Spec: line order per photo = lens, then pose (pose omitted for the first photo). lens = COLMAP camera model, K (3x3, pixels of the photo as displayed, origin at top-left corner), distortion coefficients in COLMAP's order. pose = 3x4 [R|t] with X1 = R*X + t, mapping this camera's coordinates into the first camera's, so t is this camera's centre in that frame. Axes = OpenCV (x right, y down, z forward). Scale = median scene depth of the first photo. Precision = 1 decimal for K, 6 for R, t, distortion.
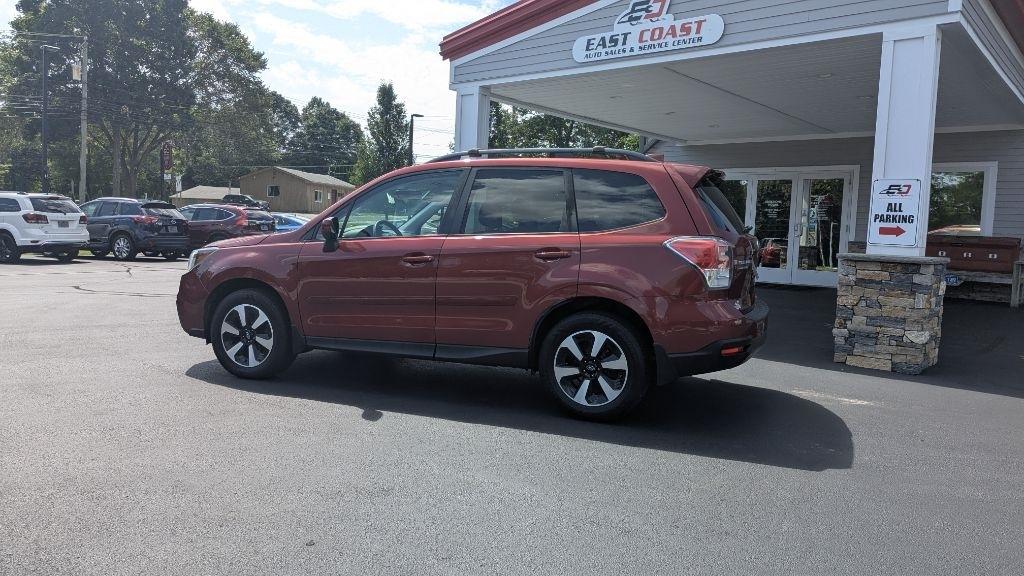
lens RADIAL K [[728.2, 0, 512.4], [0, 728.2, 271.6], [0, 0, 1]] dist [0.063301, -0.059880]
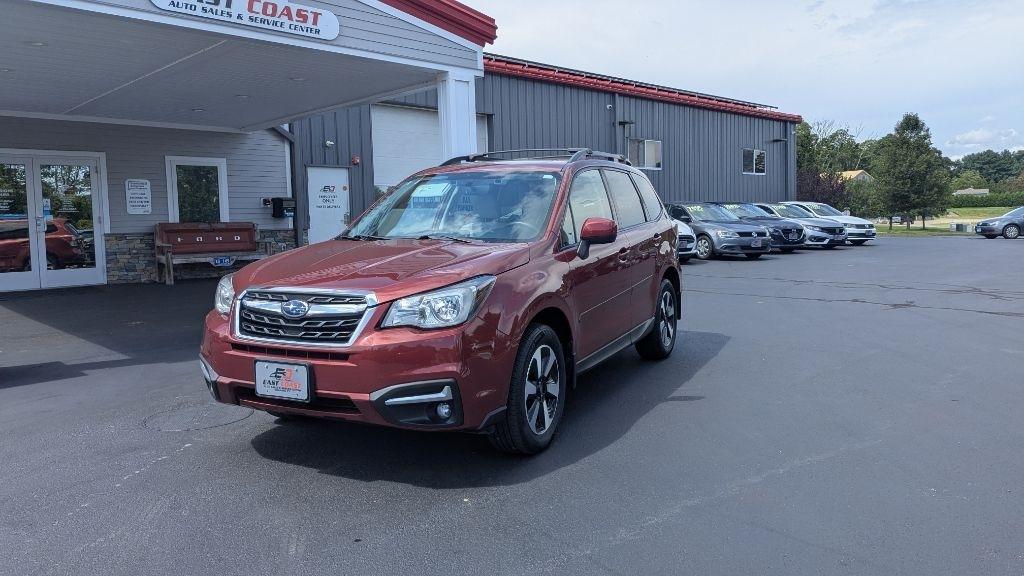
lens RADIAL K [[728.2, 0, 514.0], [0, 728.2, 268.8], [0, 0, 1]] dist [0.063301, -0.059880]
pose [[0.082184, -0.105744, 0.990991, -0.723149], [0.089836, 0.991093, 0.098305, -0.069470], [-0.992560, 0.080947, 0.090952, 0.652234]]
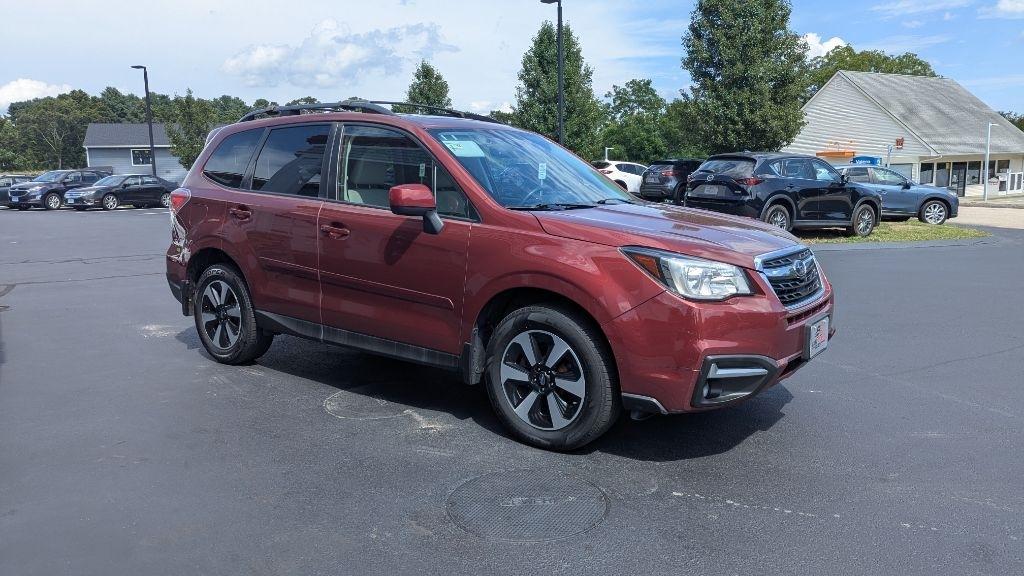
lens RADIAL K [[728.2, 0, 507.2], [0, 728.2, 271.6], [0, 0, 1]] dist [0.063301, -0.059880]
pose [[-0.962159, -0.058625, 0.266106, -0.259011], [-0.000954, 0.977301, 0.211856, -0.106056], [-0.272485, 0.203585, -0.940375, 1.279253]]
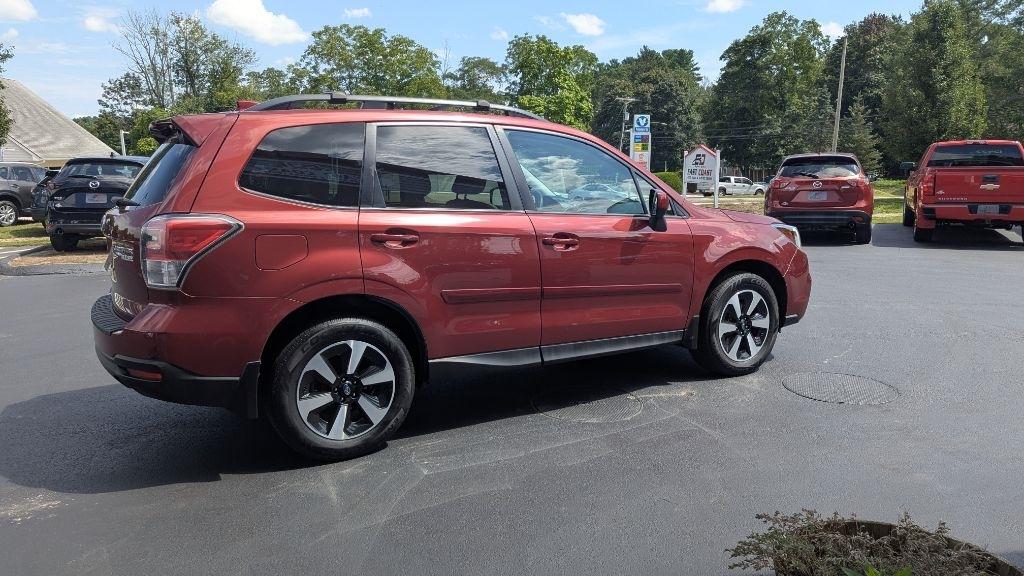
lens RADIAL K [[728.2, 0, 516.0], [0, 728.2, 280.6], [0, 0, 1]] dist [0.063301, -0.059880]
pose [[-0.614134, 0.098809, -0.782992, 0.404473], [-0.064178, 0.982593, 0.174335, -0.081945], [0.786588, 0.157316, -0.597102, 1.090828]]
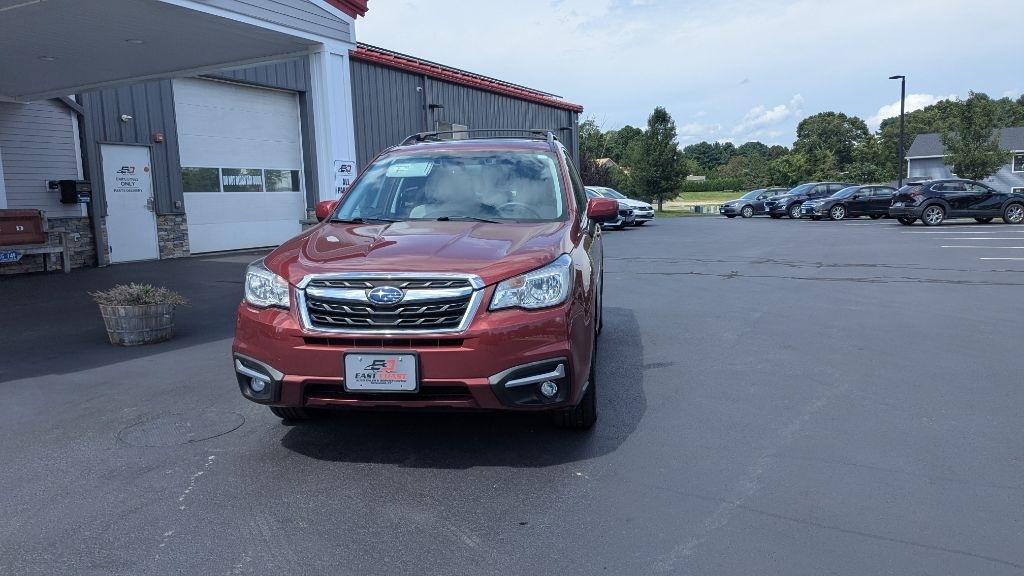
lens RADIAL K [[728.2, 0, 511.4], [0, 728.2, 289.2], [0, 0, 1]] dist [0.063301, -0.059880]
pose [[-0.233673, -0.148953, 0.960838, -0.709111], [0.084820, 0.981306, 0.172754, -0.081982], [-0.968609, 0.121866, -0.216670, 0.840104]]
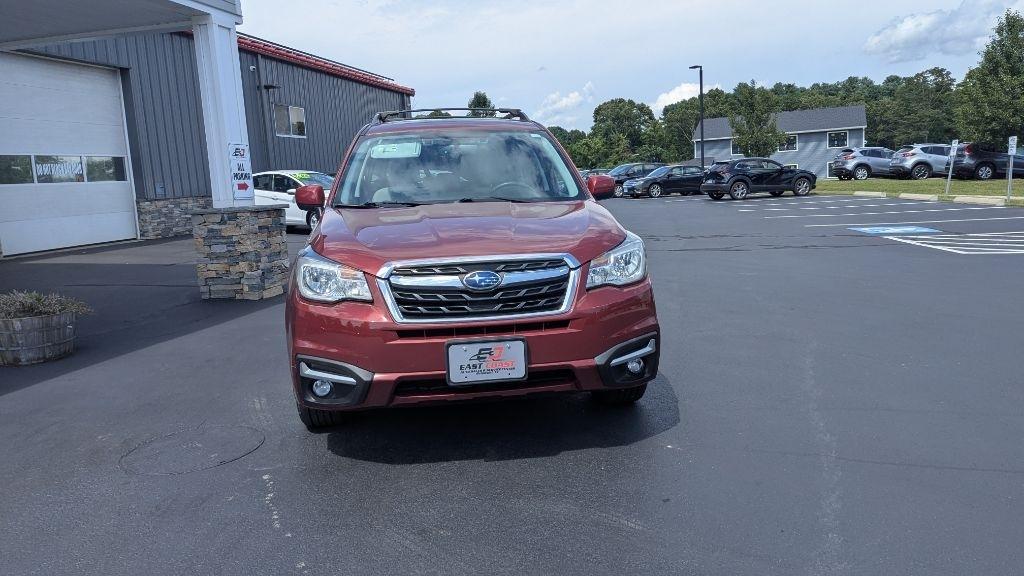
lens RADIAL K [[728.2, 0, 514.9], [0, 728.2, 268.4], [0, 0, 1]] dist [0.063301, -0.059880]
pose [[-0.478590, -0.122798, 0.869409, -0.644698], [0.092417, 0.977627, 0.188957, -0.091123], [-0.873161, 0.170781, -0.456534, 0.976800]]
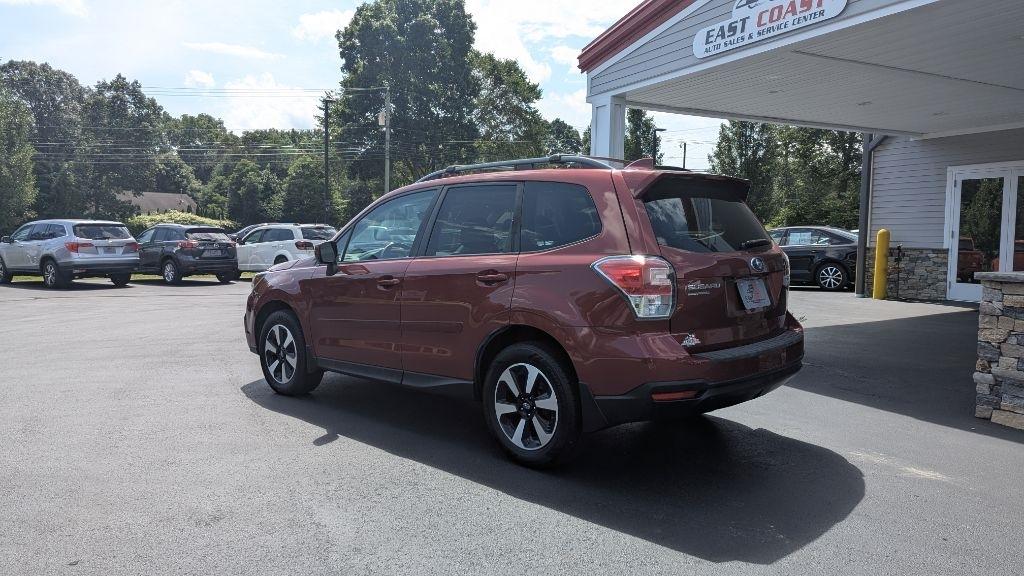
lens RADIAL K [[728.2, 0, 504.4], [0, 728.2, 278.3], [0, 0, 1]] dist [0.063301, -0.059880]
pose [[0.920656, -0.004000, -0.390354, 0.242524], [-0.001794, 0.999894, -0.014479, -0.005501], [0.390370, 0.014030, 0.920551, 0.098175]]
